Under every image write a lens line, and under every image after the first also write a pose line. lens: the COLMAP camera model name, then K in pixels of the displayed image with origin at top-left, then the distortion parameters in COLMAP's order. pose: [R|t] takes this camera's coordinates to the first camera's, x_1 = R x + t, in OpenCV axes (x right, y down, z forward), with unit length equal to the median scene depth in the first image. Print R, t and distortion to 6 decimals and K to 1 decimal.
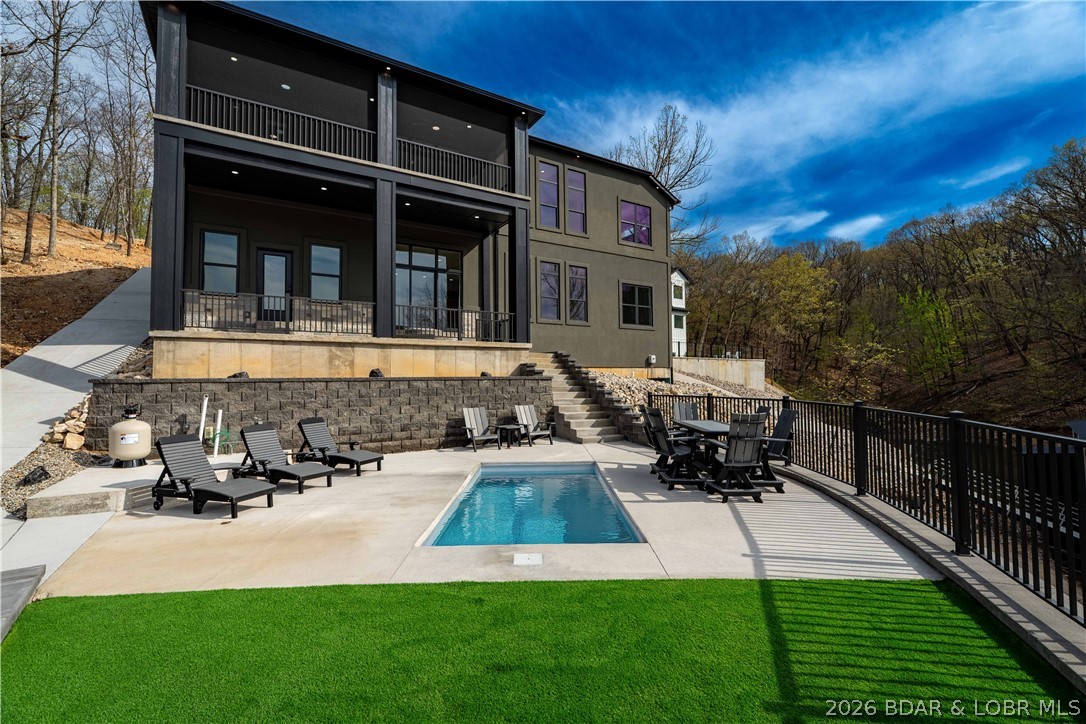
lens RADIAL K [[477.8, 0, 547.8], [0, 477.8, 361.0], [0, 0, 1]] dist [-0.004487, 0.000069]
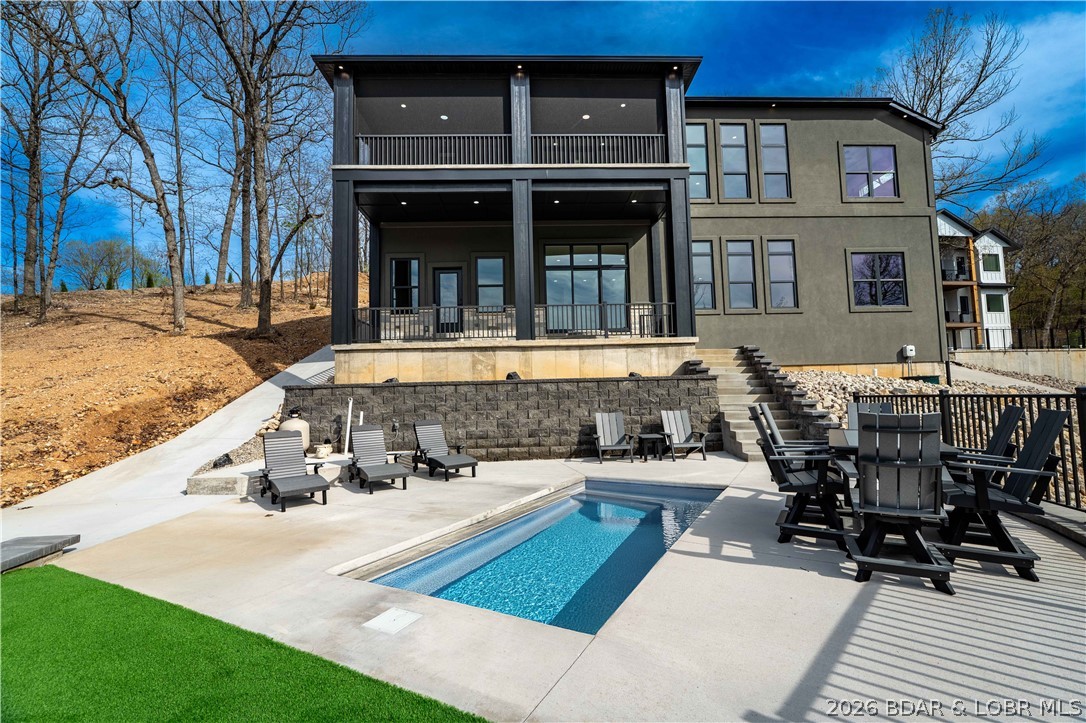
lens RADIAL K [[477.8, 0, 547.8], [0, 477.8, 360.5], [0, 0, 1]] dist [-0.004487, 0.000069]
pose [[0.867759, -0.049145, -0.494549, 0.171208], [0.036095, 0.998703, -0.035910, 0.028472], [0.495672, 0.013311, 0.868408, 0.180159]]
